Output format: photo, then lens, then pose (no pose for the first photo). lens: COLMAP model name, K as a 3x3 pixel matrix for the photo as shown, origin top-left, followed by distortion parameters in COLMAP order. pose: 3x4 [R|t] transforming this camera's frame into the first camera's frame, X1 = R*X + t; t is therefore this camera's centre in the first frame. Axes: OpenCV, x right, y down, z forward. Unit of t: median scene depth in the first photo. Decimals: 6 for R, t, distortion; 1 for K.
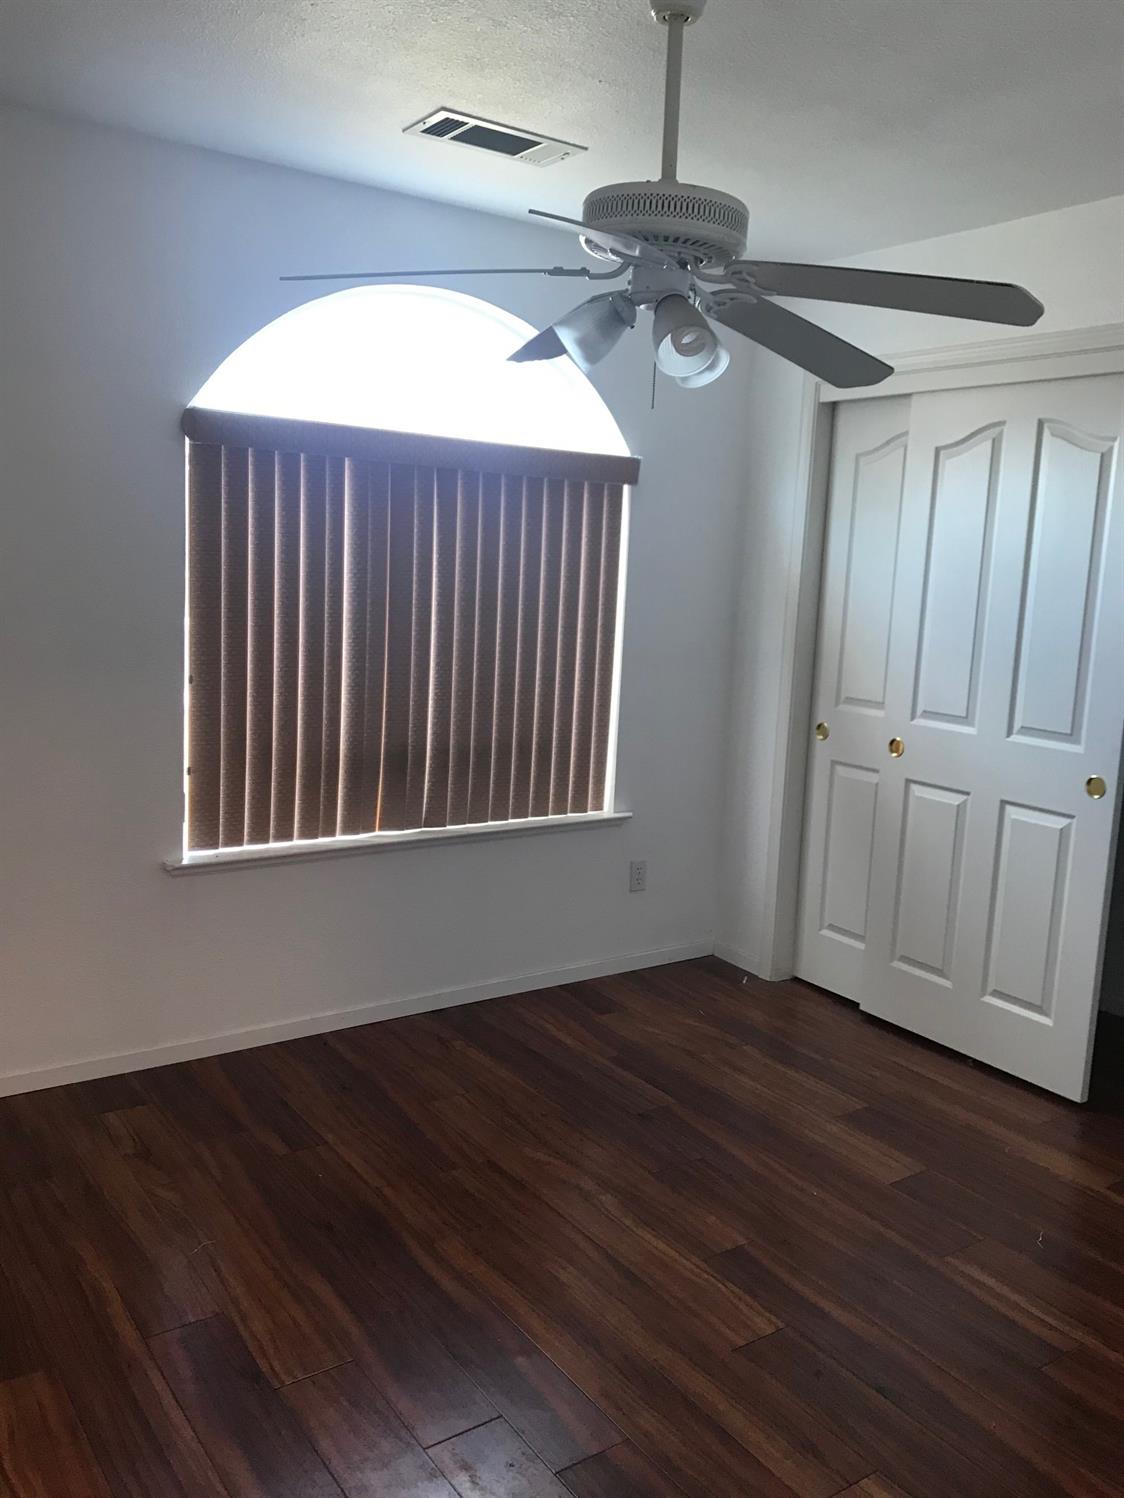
lens RADIAL K [[1233.6, 0, 562.0], [0, 1233.6, 749.0], [0, 0, 1]] dist [0.016103, 0.002649]
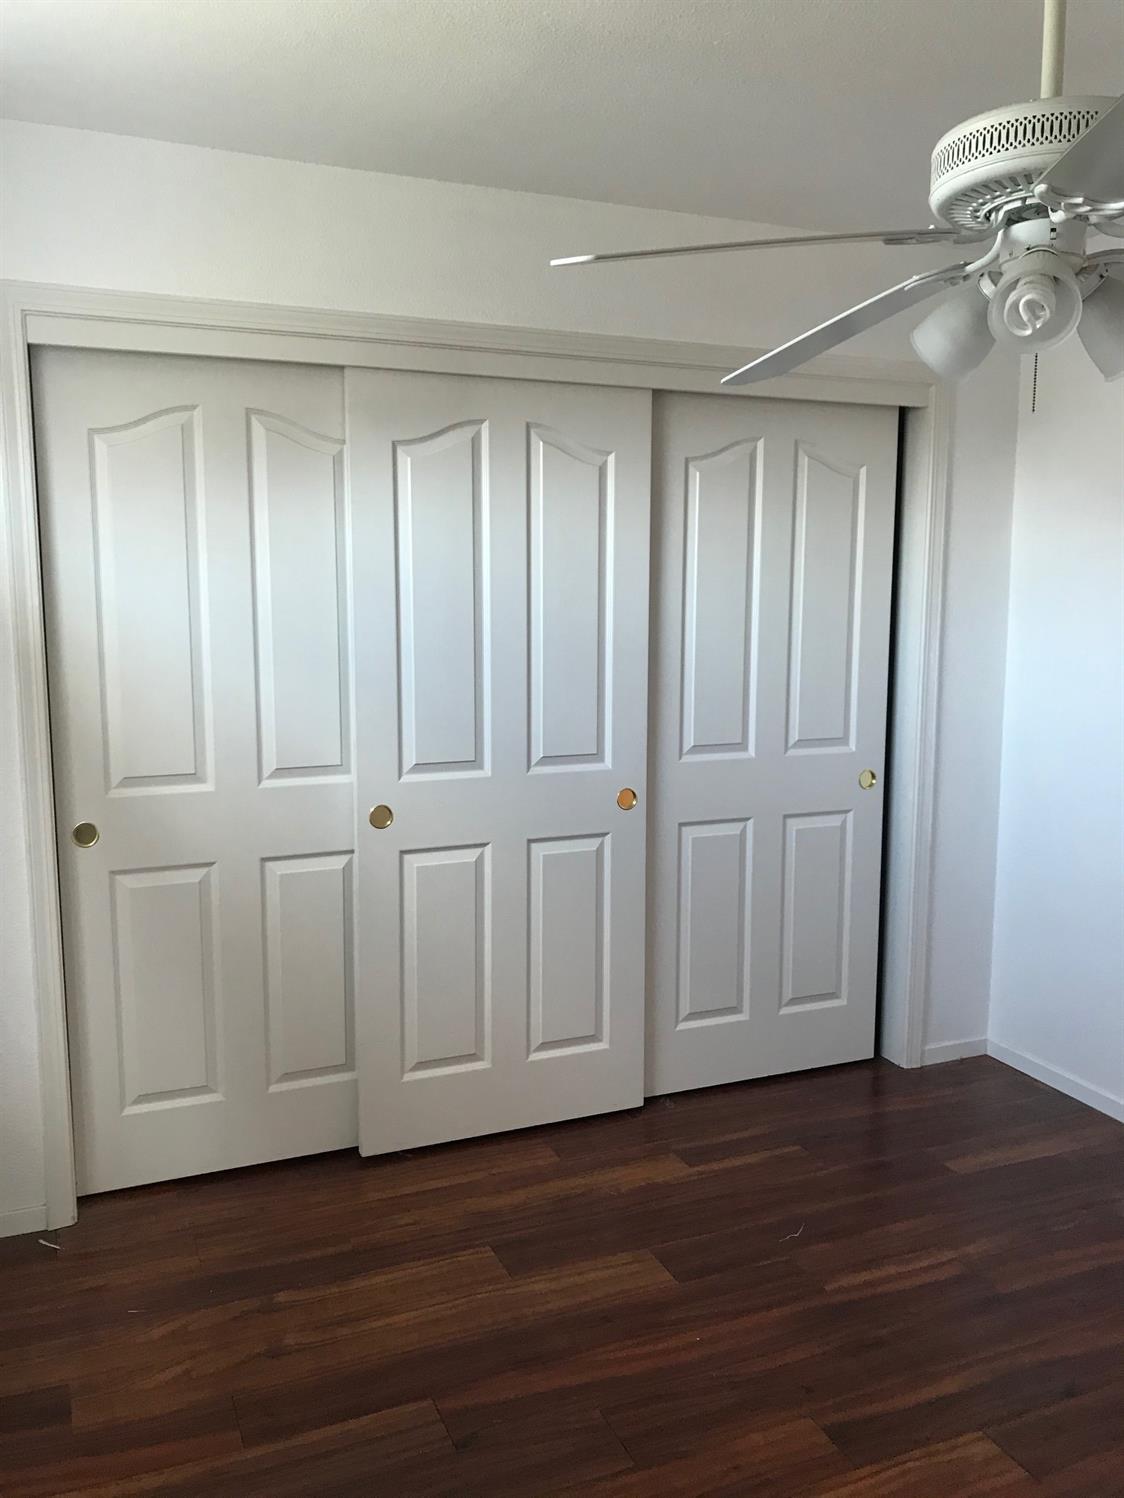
lens RADIAL K [[1217.2, 0, 562.0], [0, 1217.2, 749.0], [0, 0, 1]] dist [0.076264, -0.106048]
pose [[0.202808, -0.169614, 0.964417, -0.497864], [0.161231, 0.977226, 0.137962, -0.145384], [-0.965854, 0.127515, 0.225536, 0.769393]]
